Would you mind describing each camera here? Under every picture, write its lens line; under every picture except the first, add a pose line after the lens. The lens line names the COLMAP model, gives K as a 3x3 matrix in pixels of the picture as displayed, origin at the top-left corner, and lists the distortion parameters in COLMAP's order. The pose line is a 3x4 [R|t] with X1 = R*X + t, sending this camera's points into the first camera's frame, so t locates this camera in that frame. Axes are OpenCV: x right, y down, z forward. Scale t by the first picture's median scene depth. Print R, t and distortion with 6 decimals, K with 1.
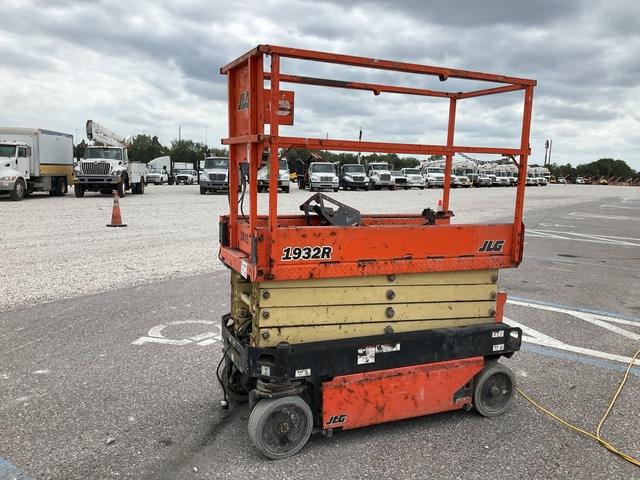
lens RADIAL K [[555.6, 0, 320.1], [0, 555.6, 243.1], [0, 0, 1]] dist [0.110953, -0.029402]
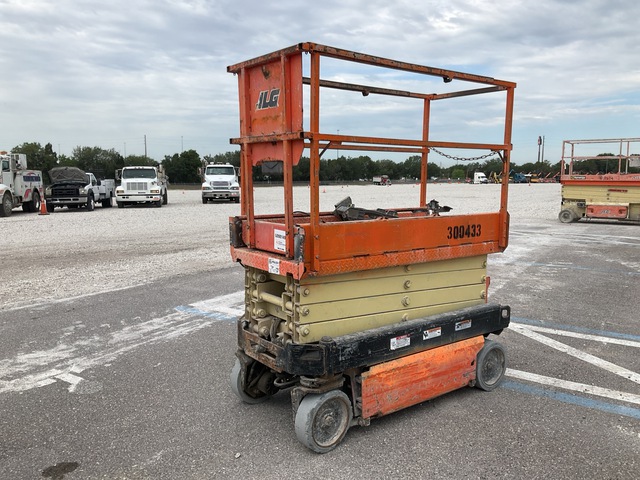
lens RADIAL K [[555.6, 0, 319.6], [0, 555.6, 240.5], [0, 0, 1]] dist [0.110953, -0.029402]
pose [[0.970581, -0.051403, 0.235225, -0.280463], [0.053775, 0.998546, -0.003677, 0.005688], [-0.234694, 0.016218, 0.971934, 0.015491]]
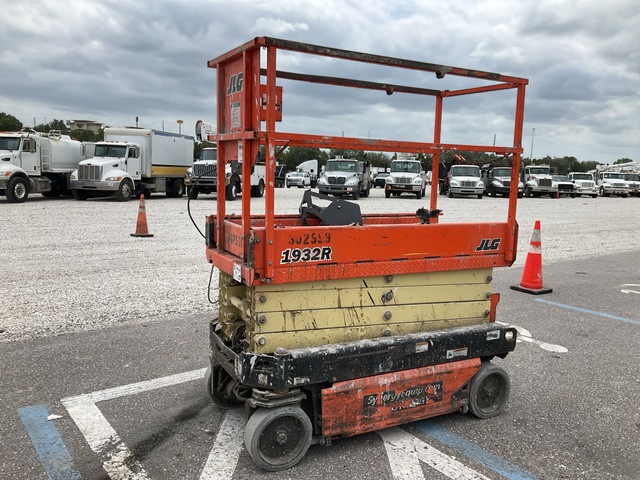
lens RADIAL K [[555.6, 0, 314.6], [0, 555.6, 235.2], [0, 0, 1]] dist [0.110953, -0.029402]
pose [[0.997679, -0.006567, 0.067771, -0.066436], [0.007055, 0.999951, -0.006964, -0.008247], [-0.067722, 0.007426, 0.997677, 0.039050]]
